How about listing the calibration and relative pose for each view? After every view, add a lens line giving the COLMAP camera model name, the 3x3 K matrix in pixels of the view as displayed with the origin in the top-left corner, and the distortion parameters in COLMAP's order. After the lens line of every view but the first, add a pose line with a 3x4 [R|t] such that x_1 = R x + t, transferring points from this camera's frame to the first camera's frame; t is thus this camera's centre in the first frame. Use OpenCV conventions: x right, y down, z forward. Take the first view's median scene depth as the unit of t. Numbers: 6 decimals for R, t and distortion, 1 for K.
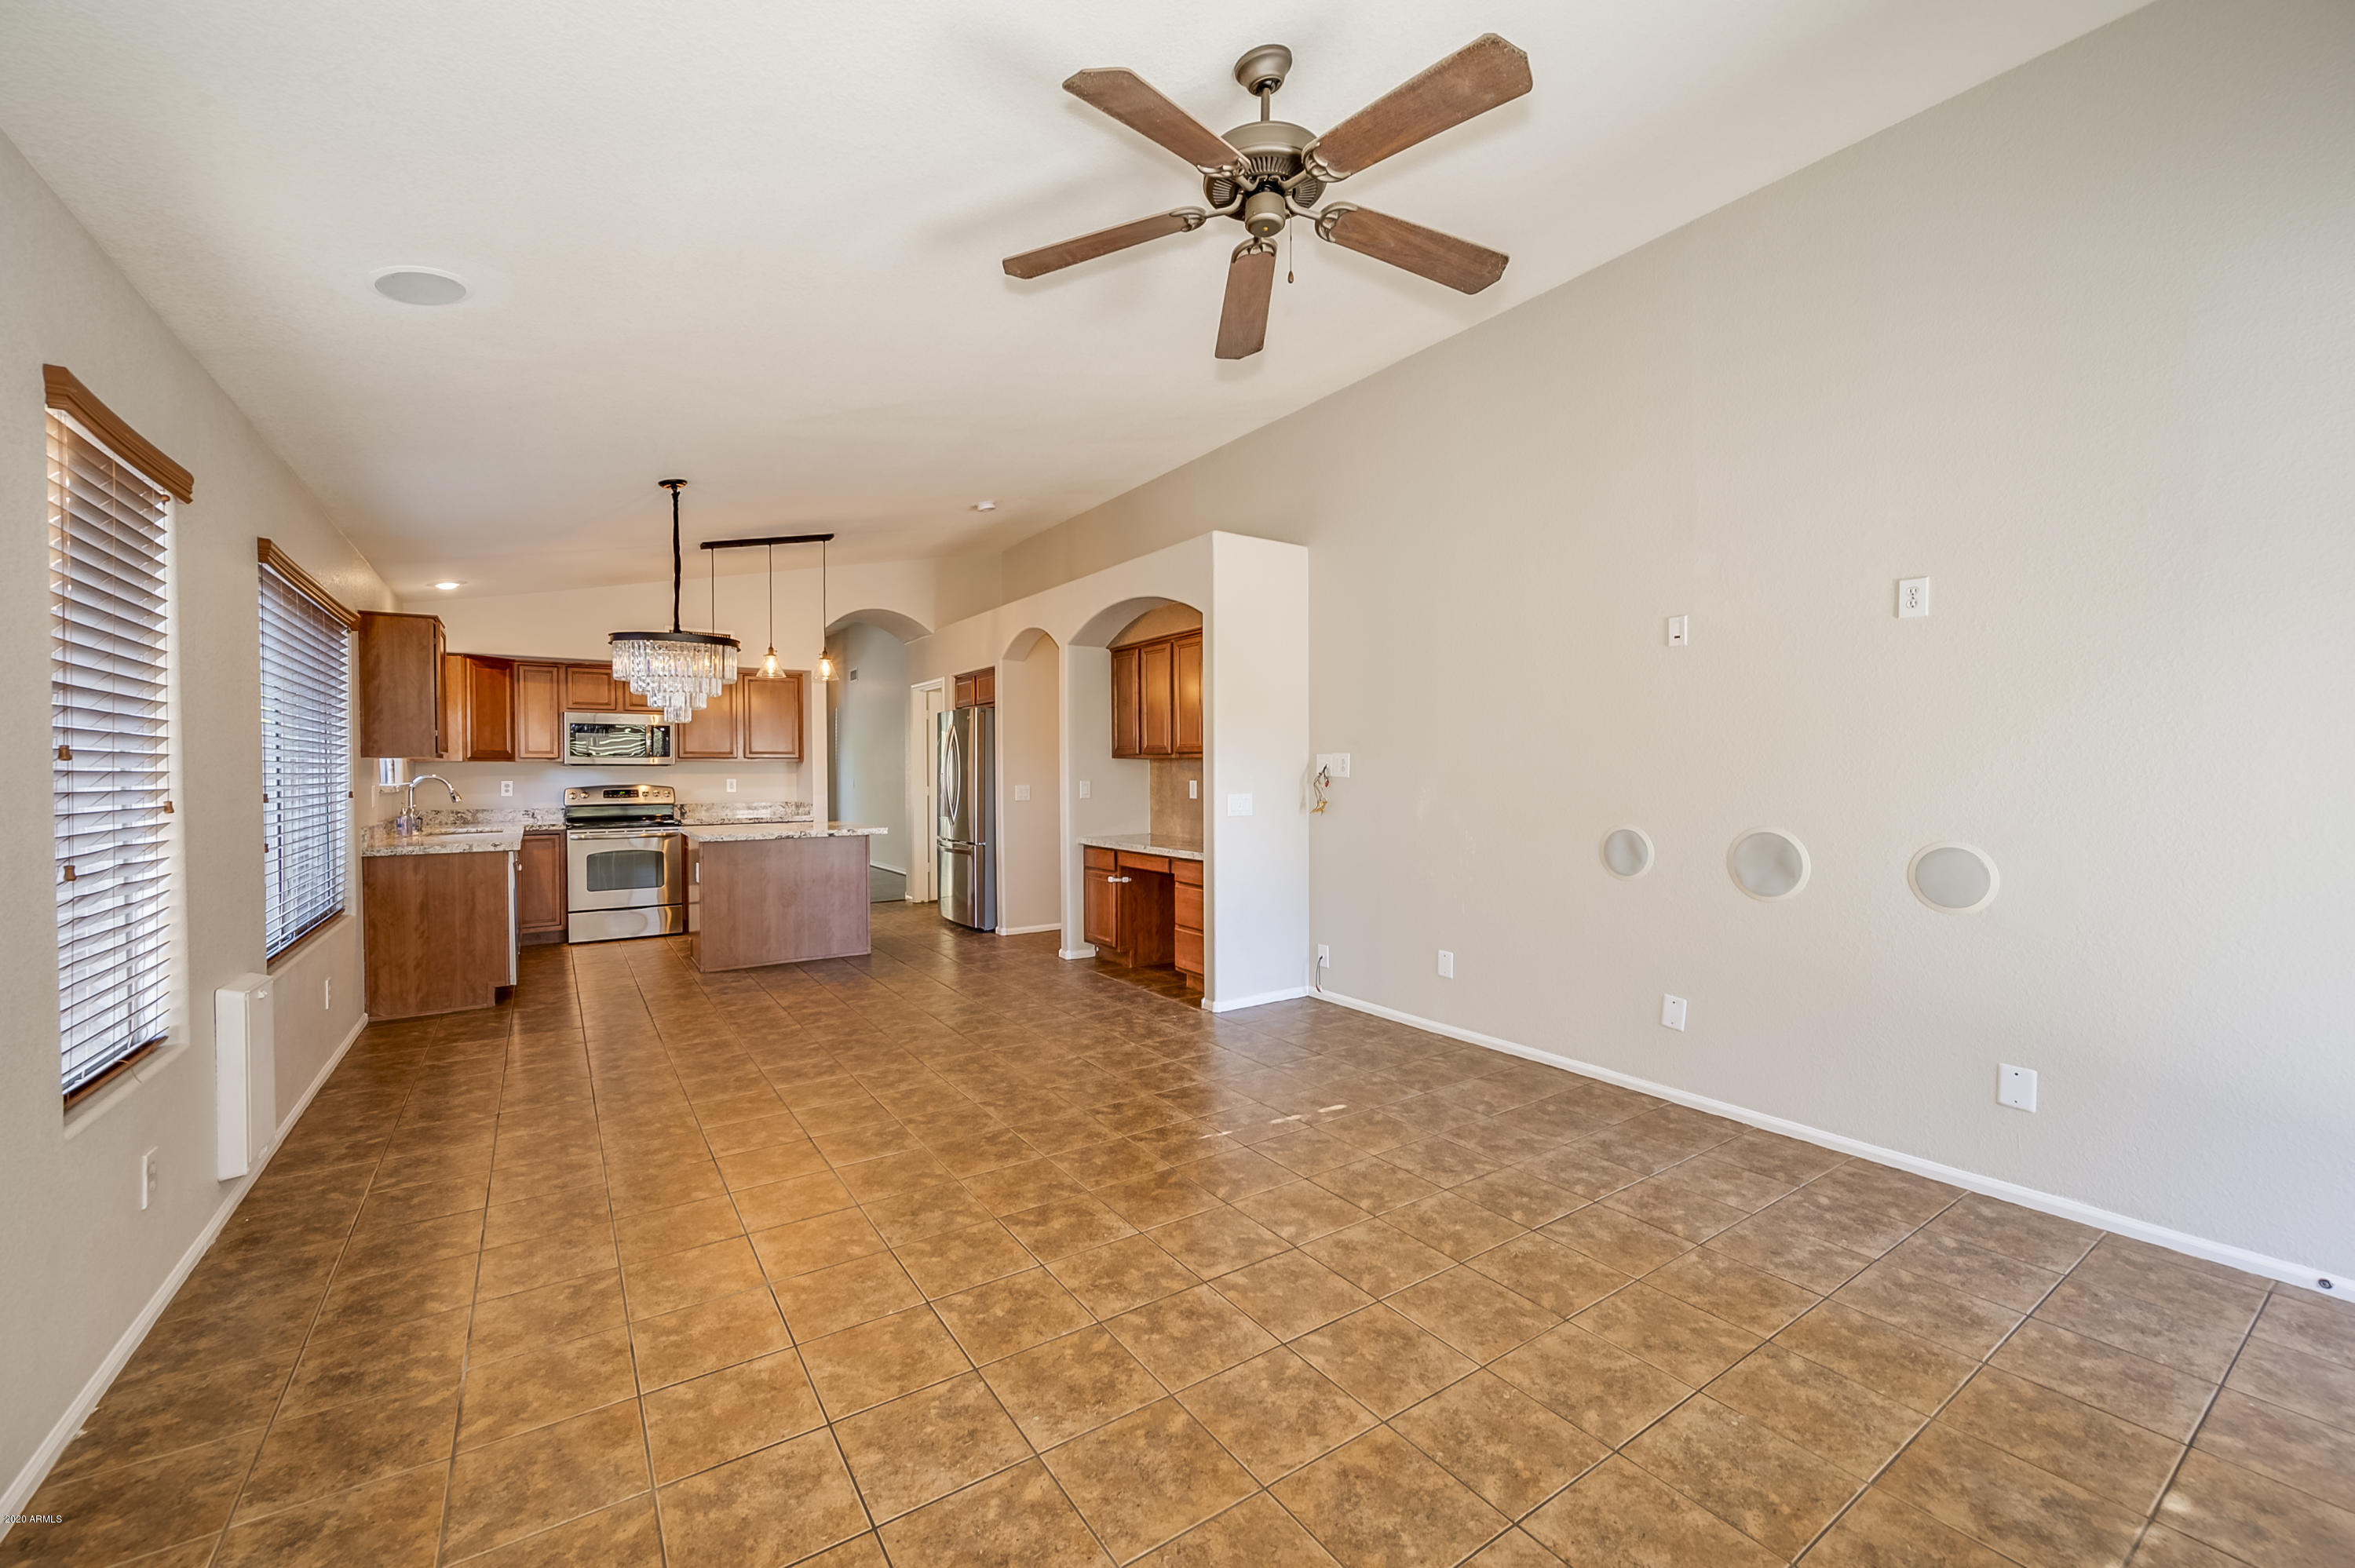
lens RADIAL K [[942.6, 0, 1183.1], [0, 942.6, 778.8], [0, 0, 1]] dist [0.000603, -0.000823]
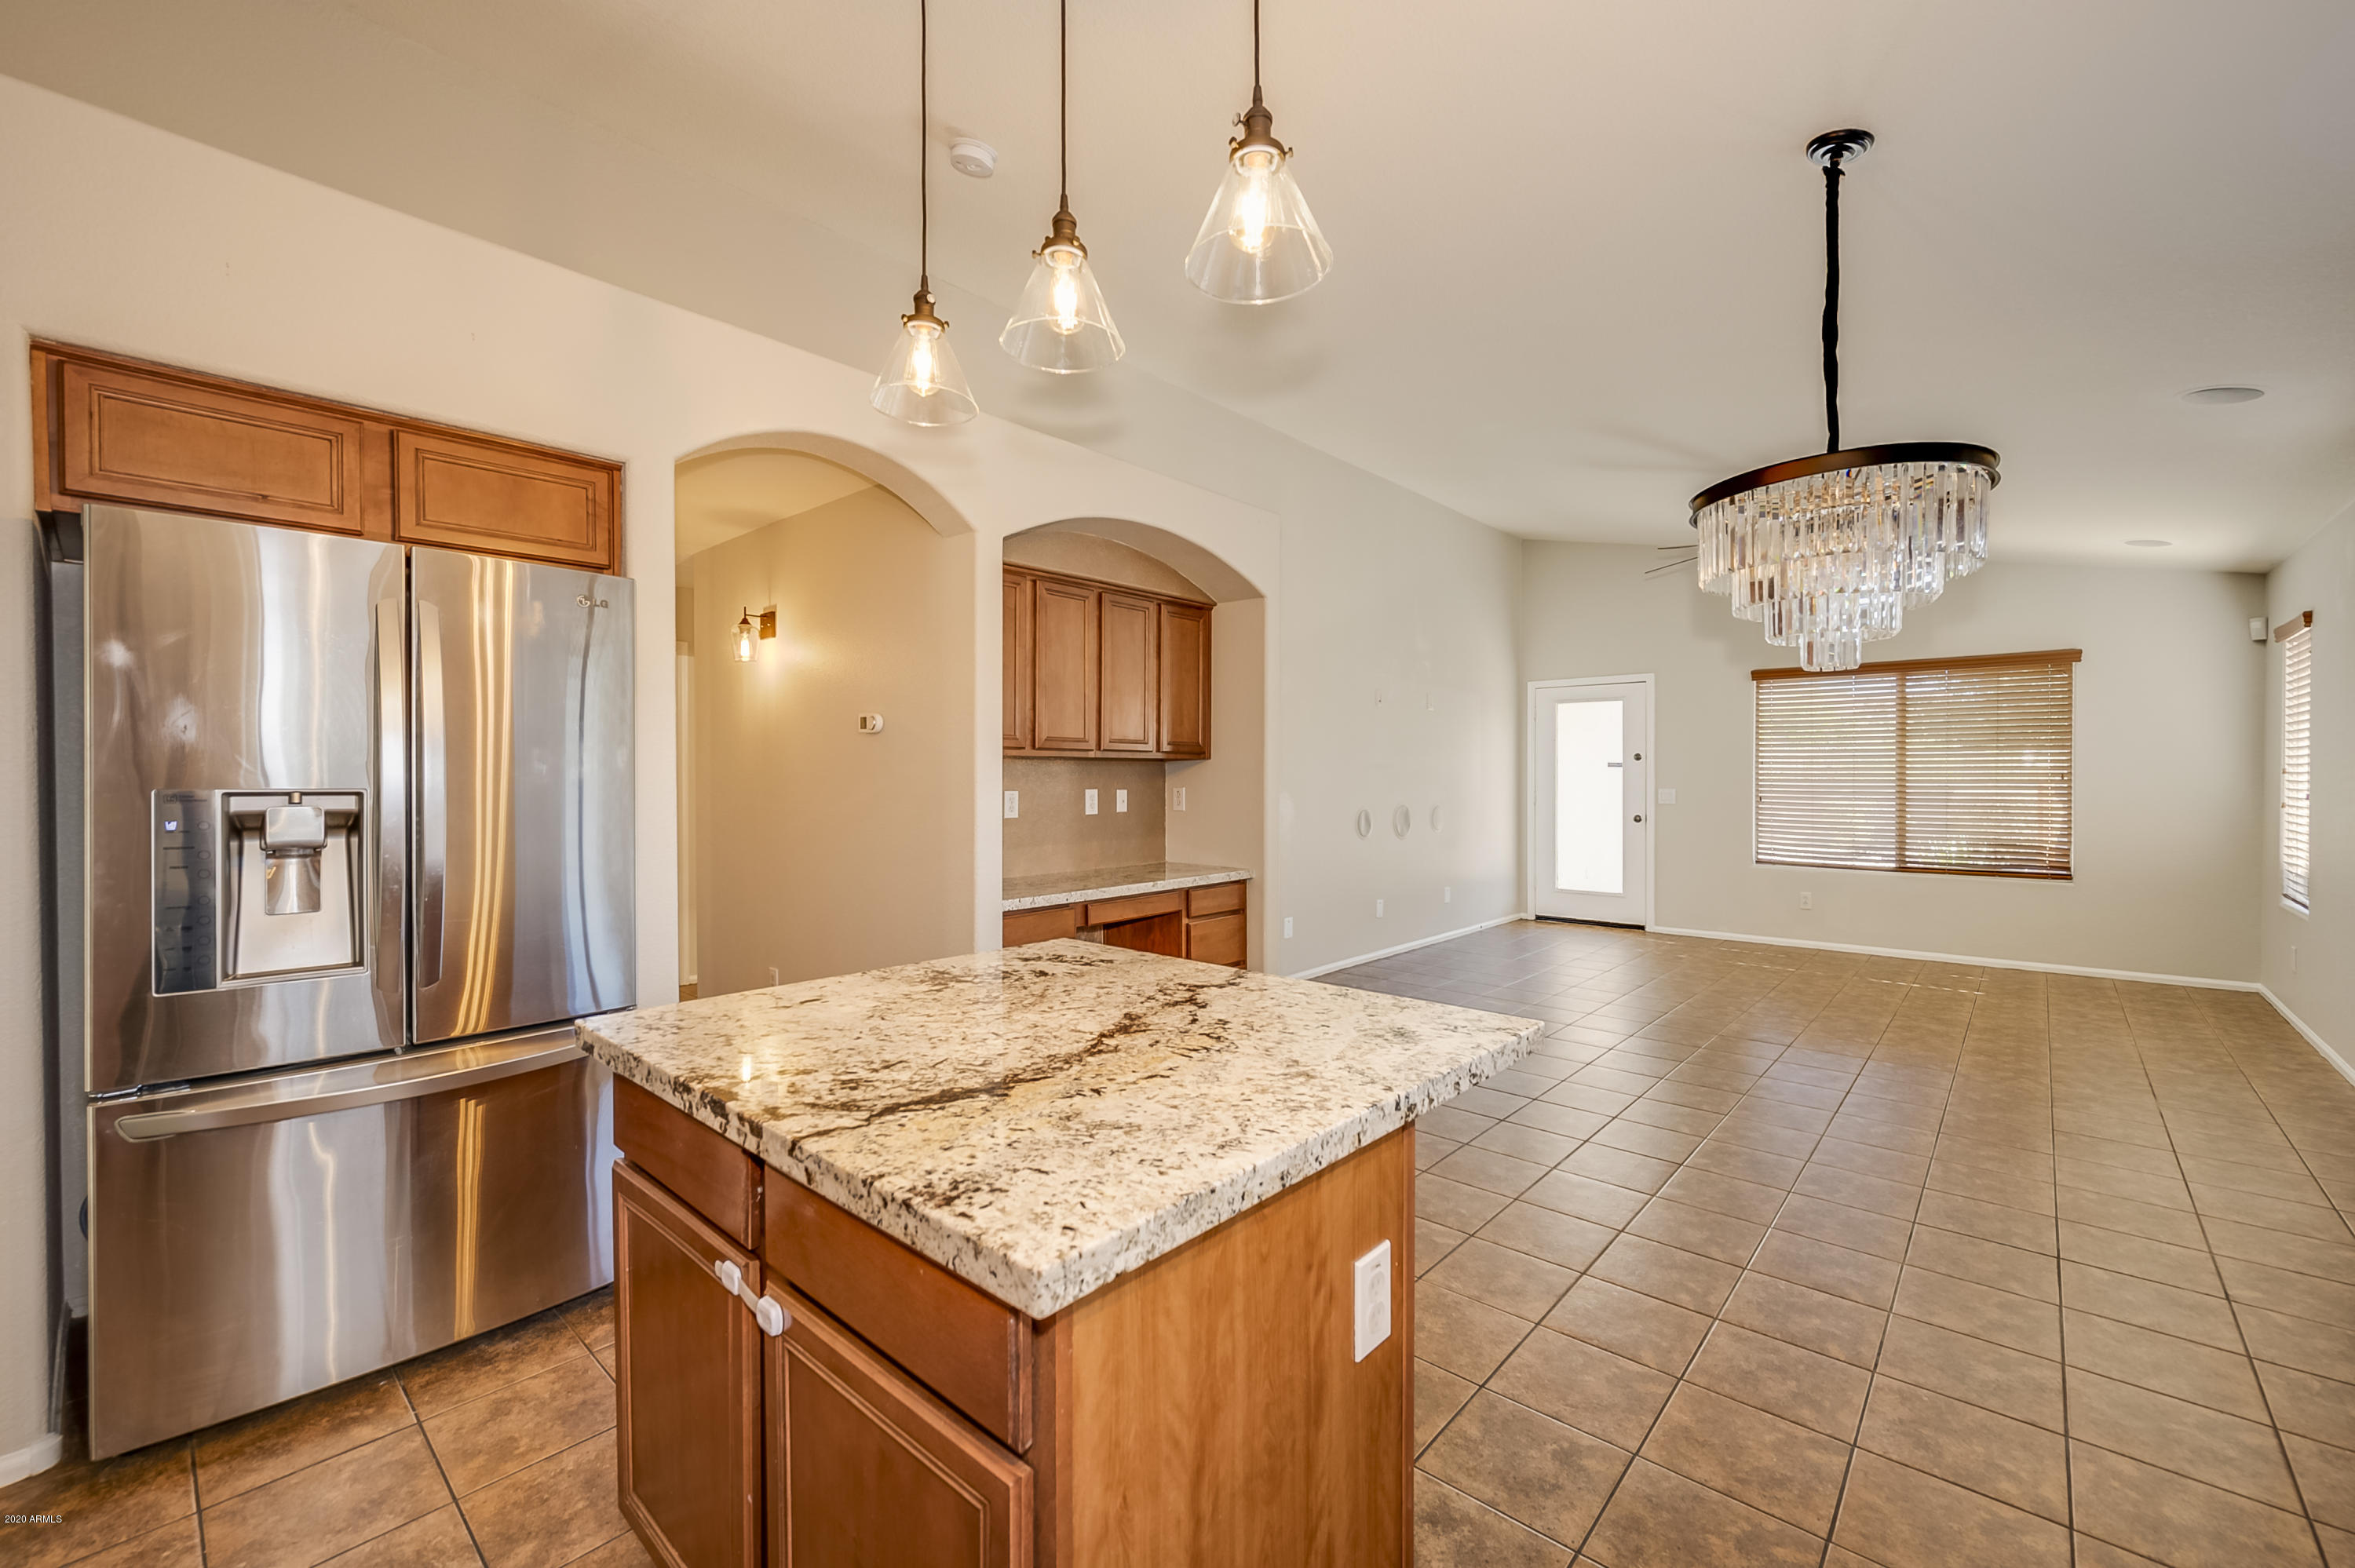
lens RADIAL K [[942.6, 0, 1175.4], [0, 942.6, 783.5], [0, 0, 1]] dist [0.000603, -0.000823]
pose [[-0.233418, -0.006537, 0.972354, -0.858848], [0.012519, 0.999874, 0.009728, -0.011212], [-0.972296, 0.014444, -0.233307, 1.342836]]
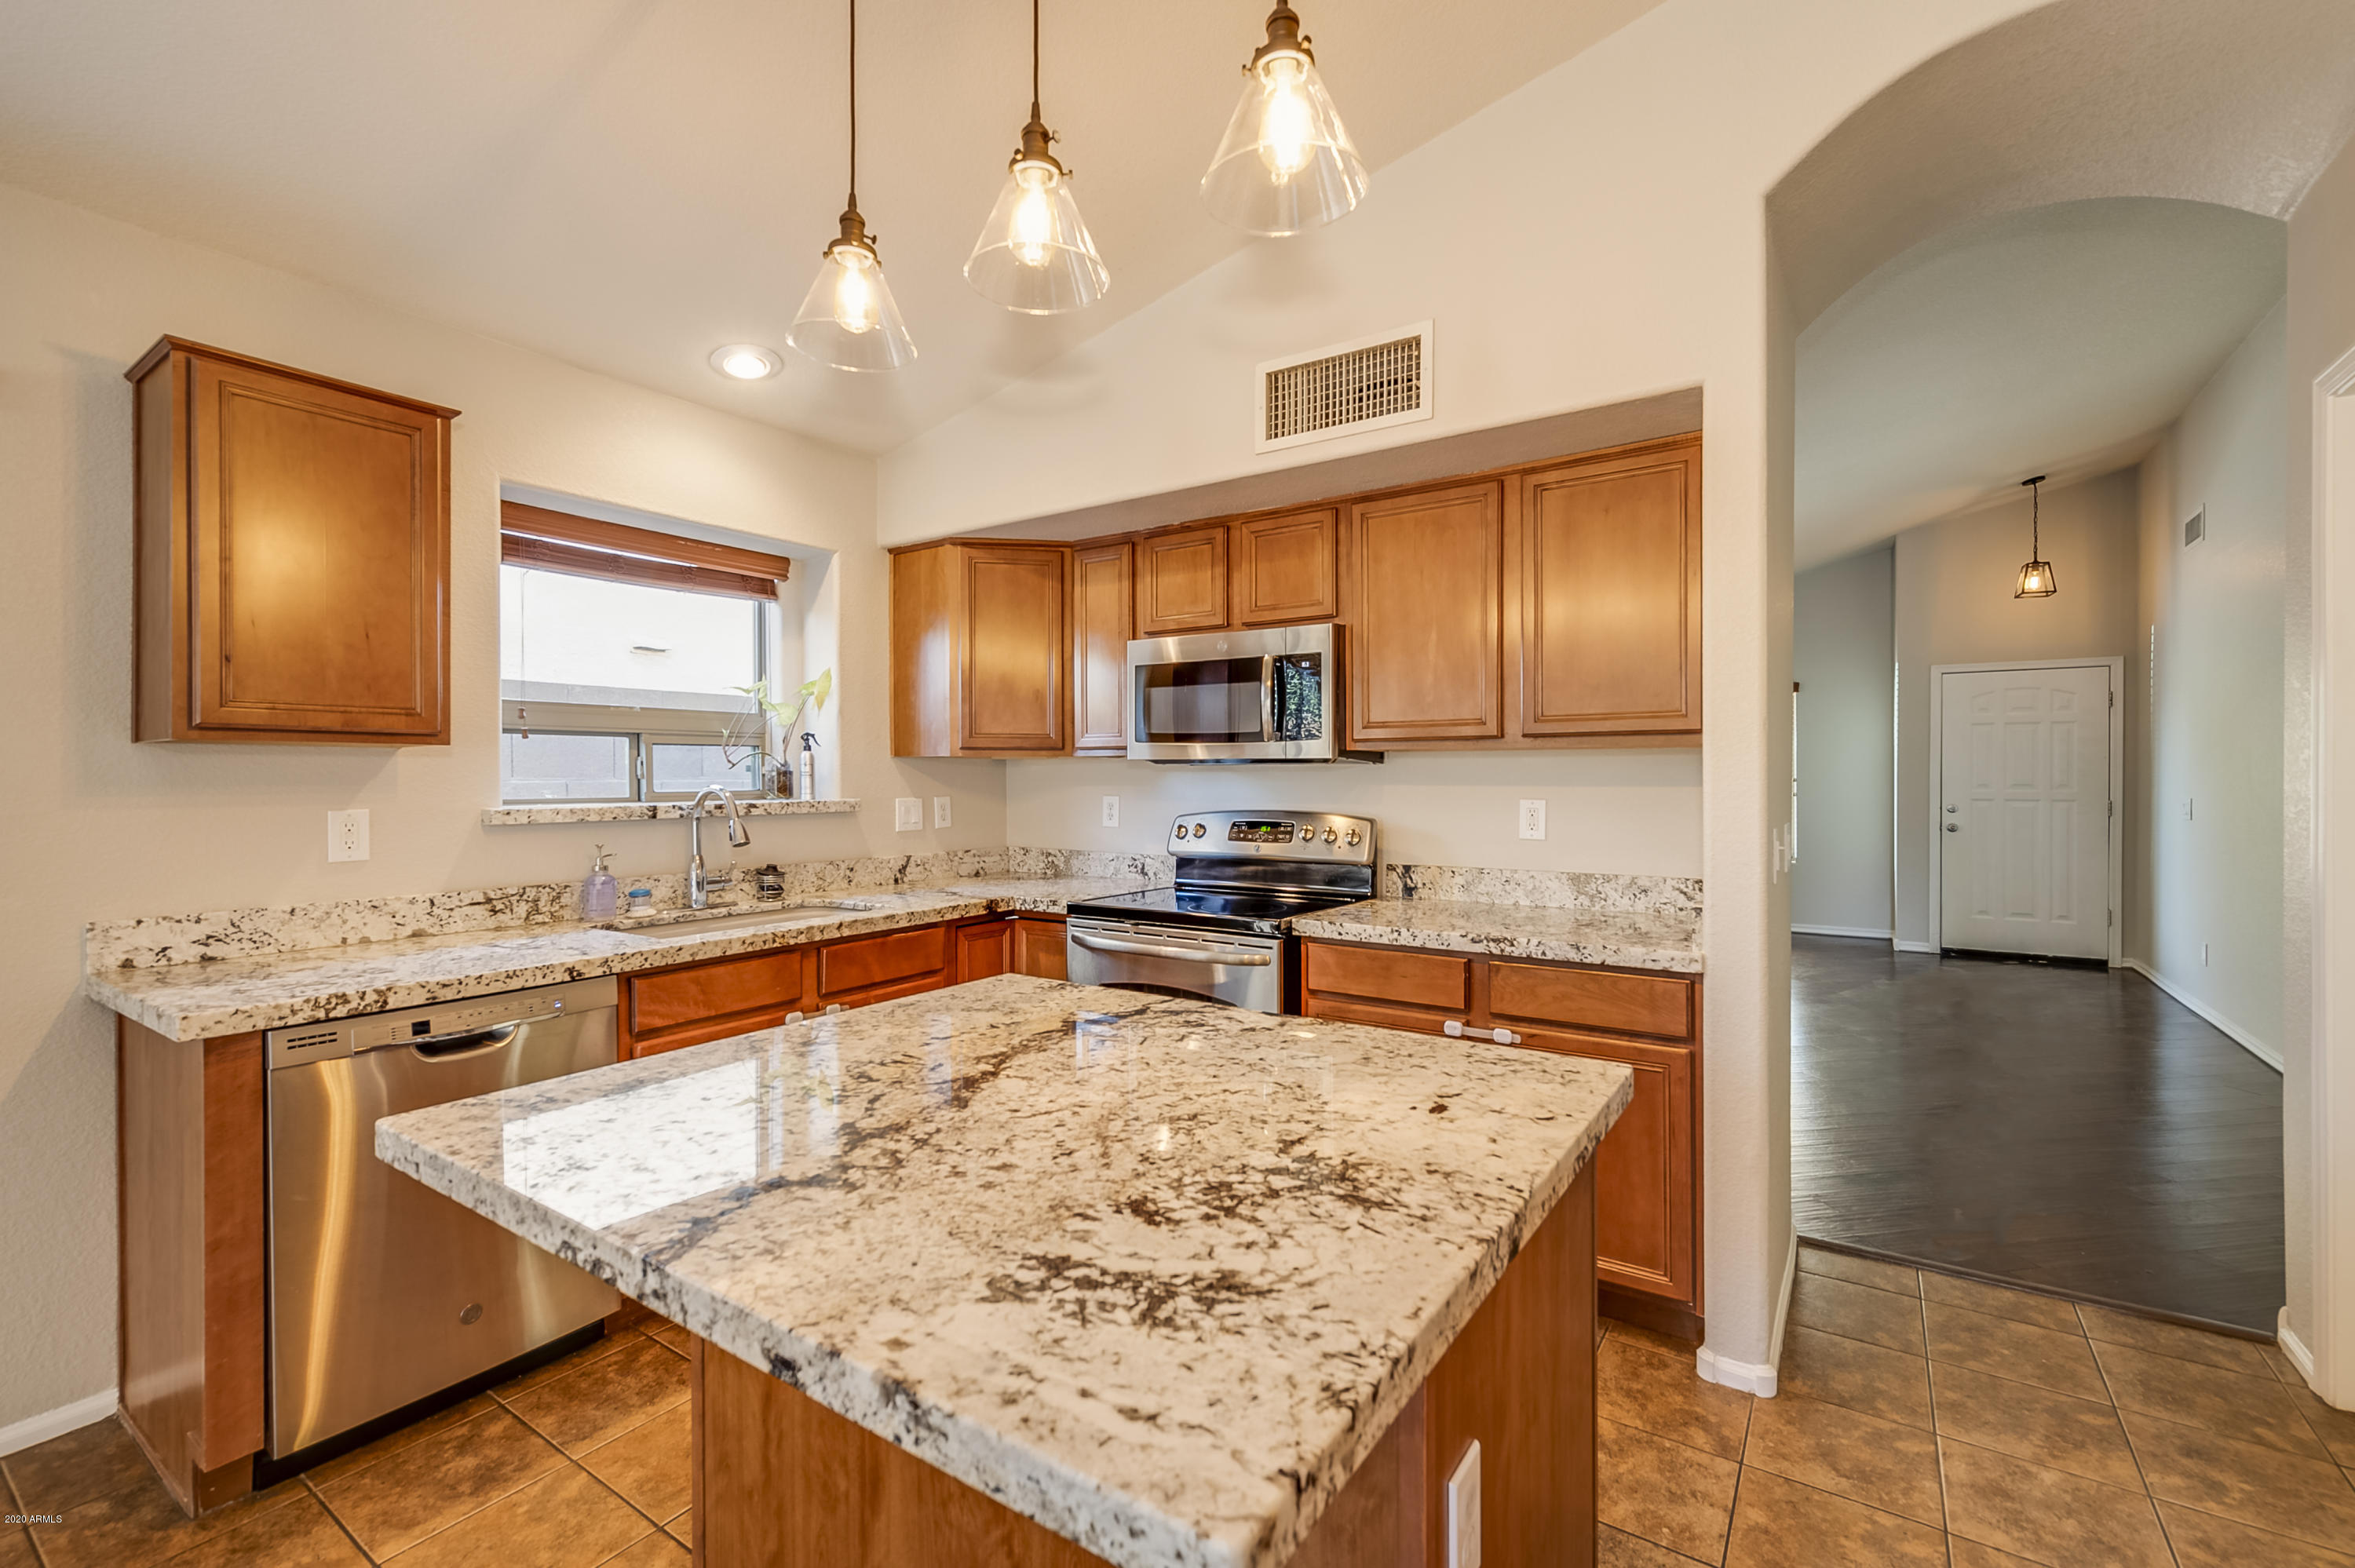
lens RADIAL K [[1003.7, 0, 1181.0], [0, 1003.7, 783.3], [0, 0, 1]] dist [-0.002983, 0.001717]
pose [[0.366310, 0.008627, -0.930453, -0.310870], [-0.008851, 0.999944, 0.005787, -0.011765], [0.930451, 0.006116, 0.366366, 1.246719]]
